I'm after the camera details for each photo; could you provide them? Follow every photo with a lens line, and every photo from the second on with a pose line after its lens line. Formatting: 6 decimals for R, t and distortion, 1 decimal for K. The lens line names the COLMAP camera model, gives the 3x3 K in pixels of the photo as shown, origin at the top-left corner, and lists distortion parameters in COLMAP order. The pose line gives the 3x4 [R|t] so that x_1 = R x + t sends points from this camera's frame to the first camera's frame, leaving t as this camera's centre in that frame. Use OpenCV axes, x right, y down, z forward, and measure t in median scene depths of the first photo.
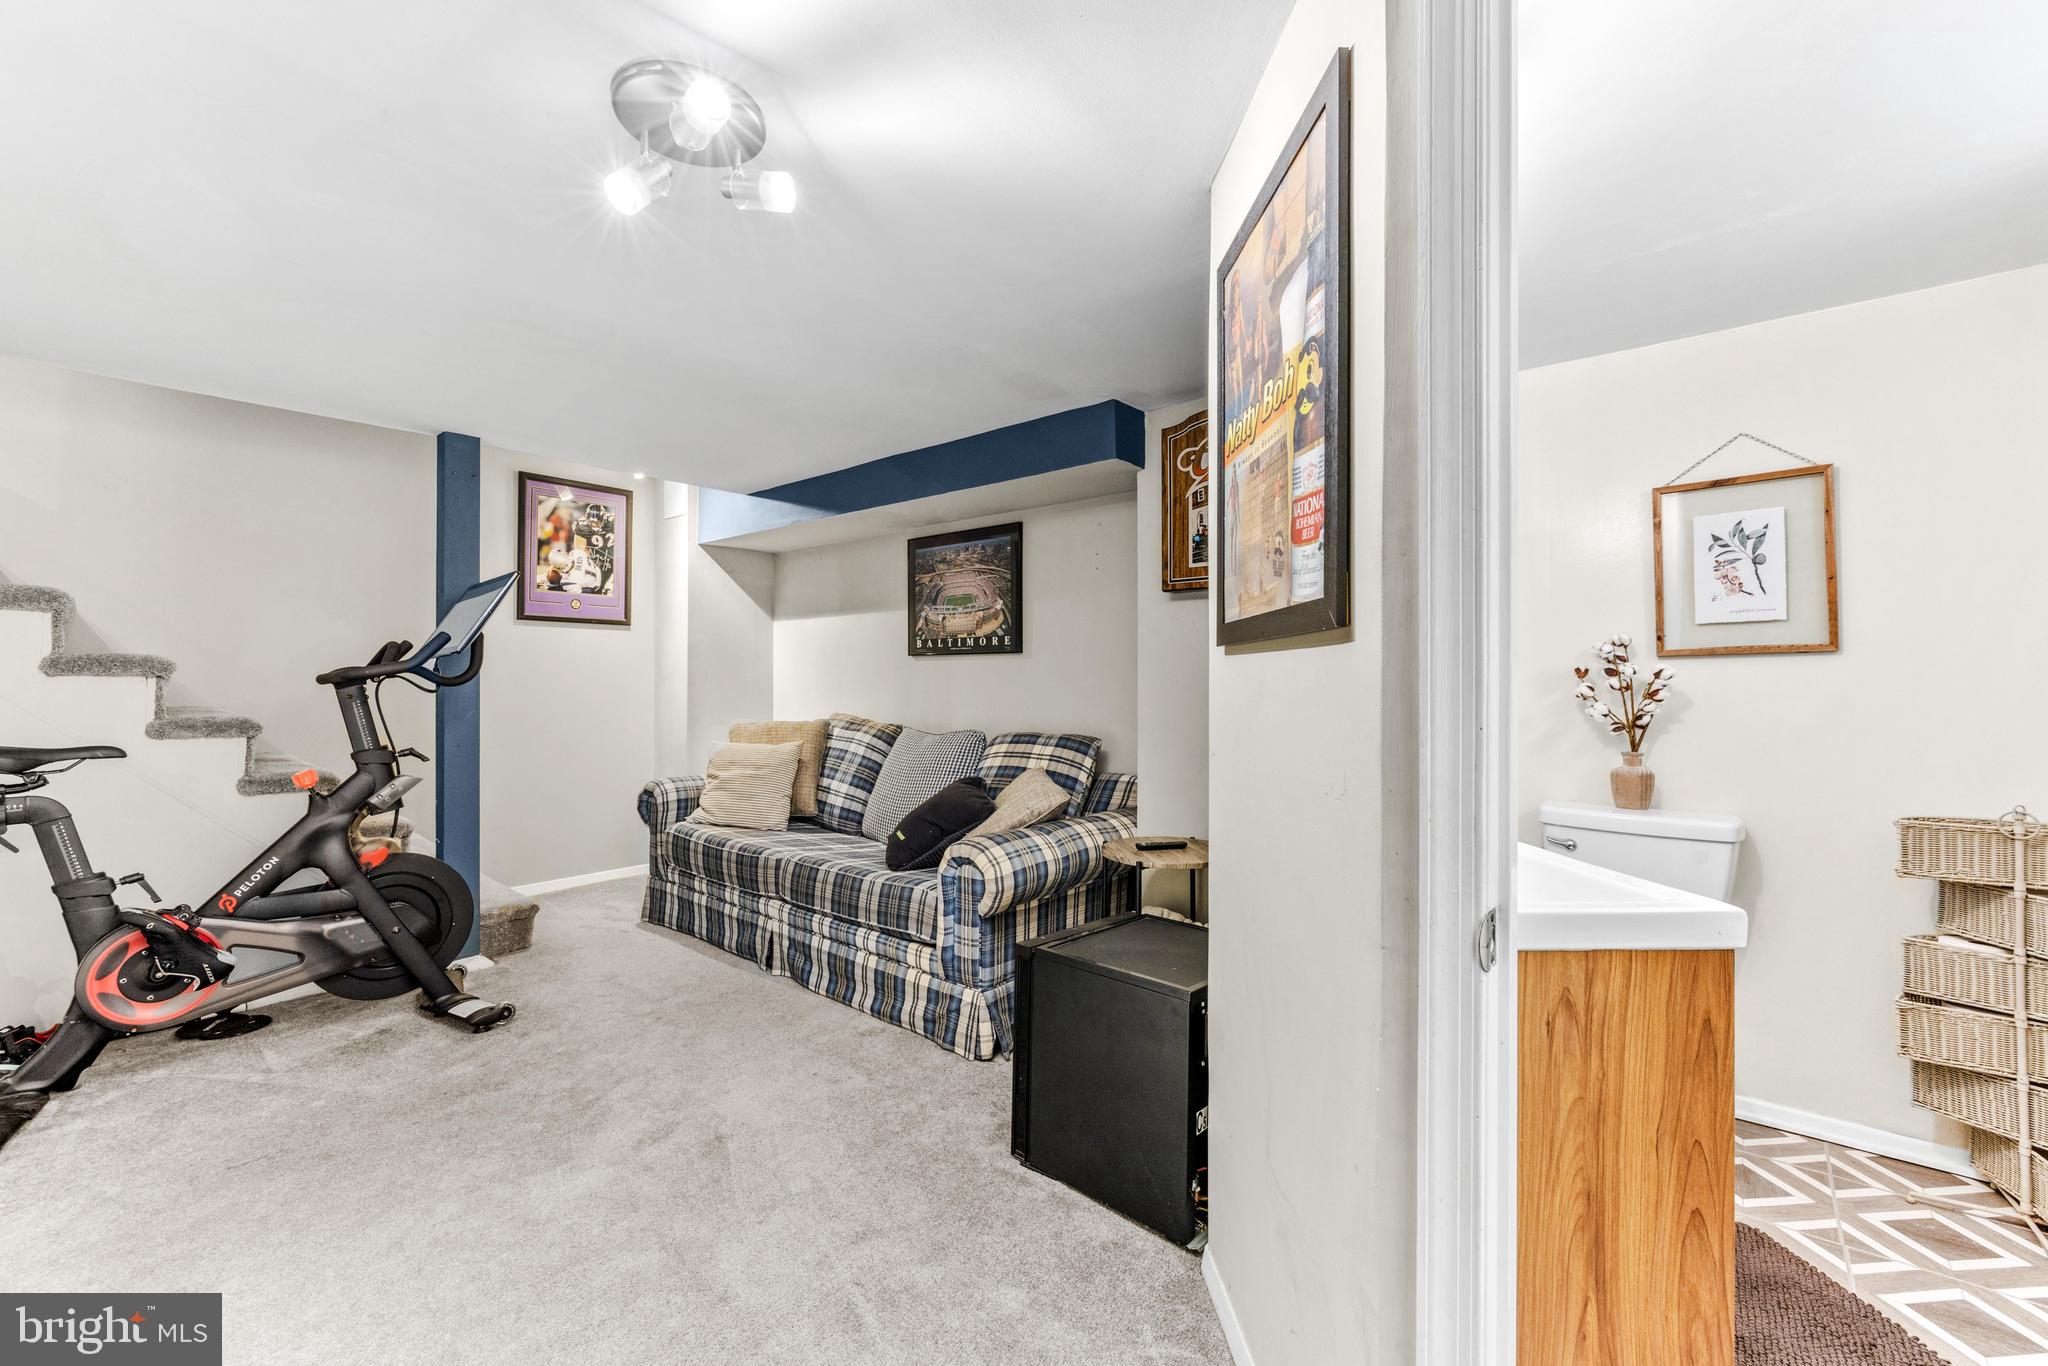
lens RADIAL K [[828.2, 0, 1033.7], [0, 828.2, 673.4], [0, 0, 1]] dist [-0.003119, 0.000299]
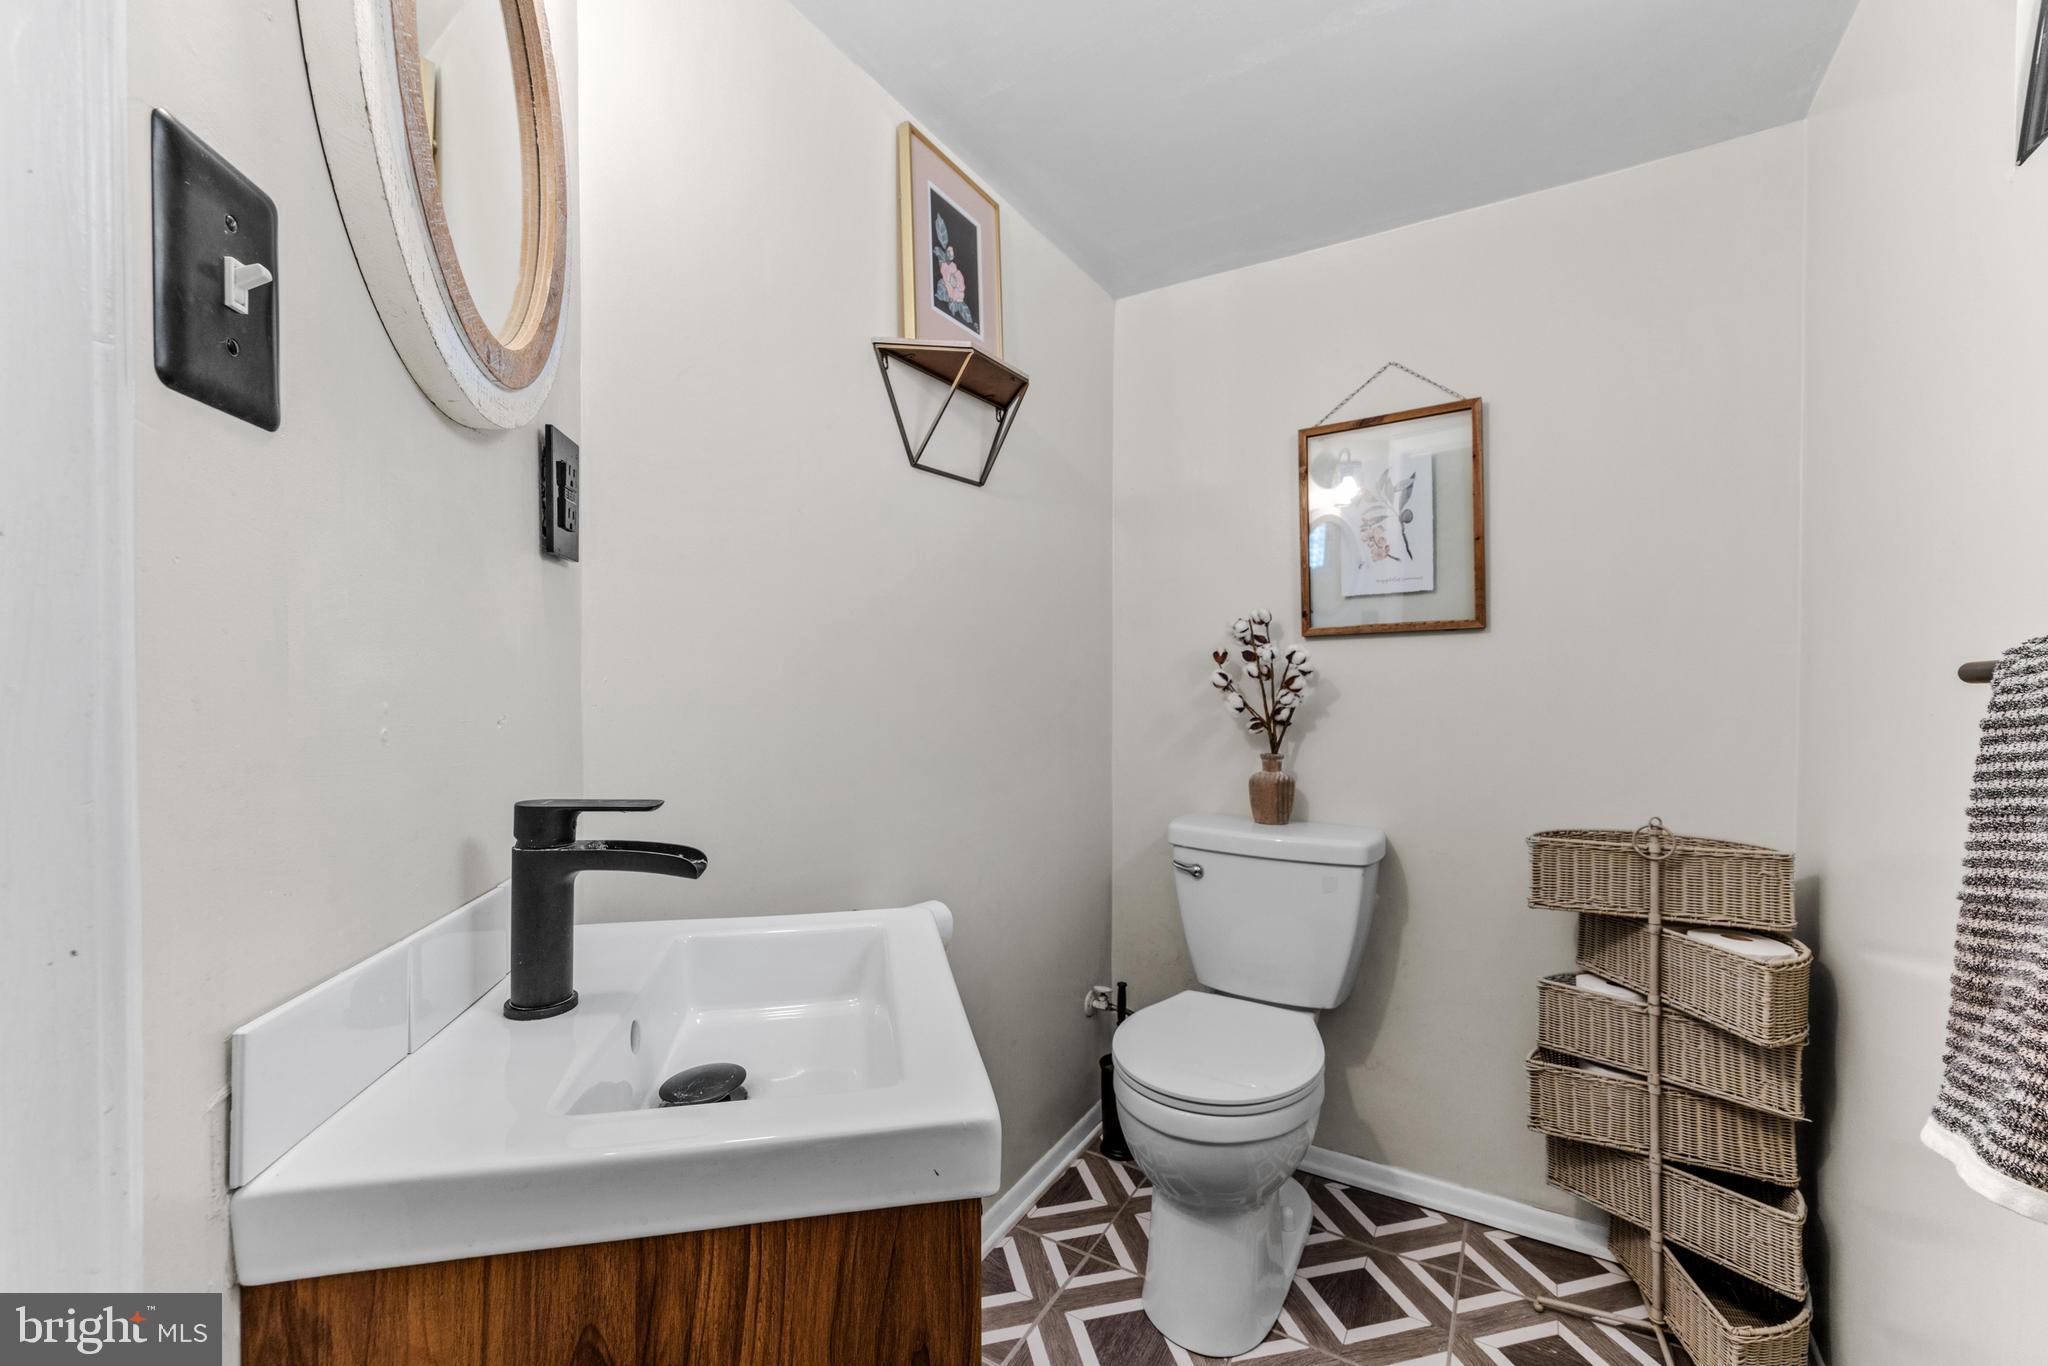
lens RADIAL K [[828.2, 0, 1022.2], [0, 828.2, 690.0], [0, 0, 1]] dist [-0.003119, 0.000299]
pose [[0.987870, -0.007834, 0.155084, 0.427675], [0.004581, 0.999762, 0.021321, 0.016483], [-0.155214, -0.020352, 0.987671, 0.282993]]
